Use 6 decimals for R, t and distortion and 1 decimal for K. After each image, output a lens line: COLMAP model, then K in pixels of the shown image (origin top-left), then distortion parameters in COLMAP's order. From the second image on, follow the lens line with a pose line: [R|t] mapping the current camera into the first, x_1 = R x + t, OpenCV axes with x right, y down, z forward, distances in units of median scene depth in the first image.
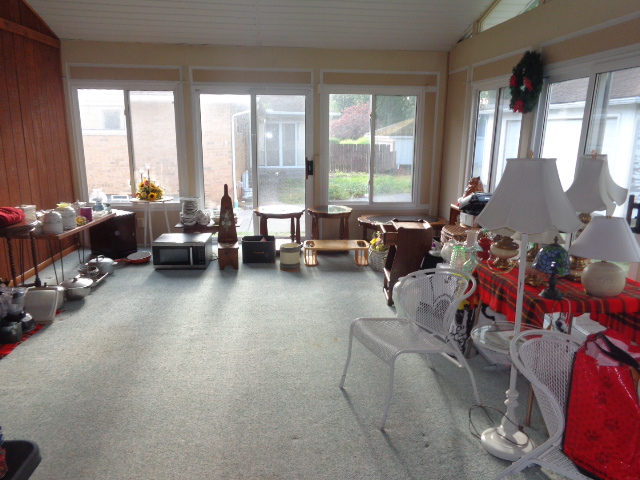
lens RADIAL K [[476.6, 0, 321.3], [0, 476.6, 236.5], [0, 0, 1]] dist [-0.003266, -0.000199]
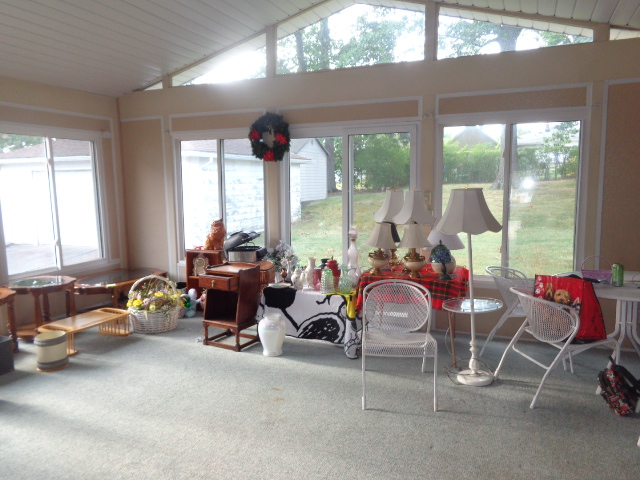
lens RADIAL K [[476.6, 0, 321.3], [0, 476.6, 236.5], [0, 0, 1]] dist [-0.003266, -0.000199]
pose [[0.481428, -0.116368, 0.868727, -0.577914], [0.209777, 0.977639, 0.014703, -0.062431], [-0.851012, 0.175161, 0.495074, 0.322498]]
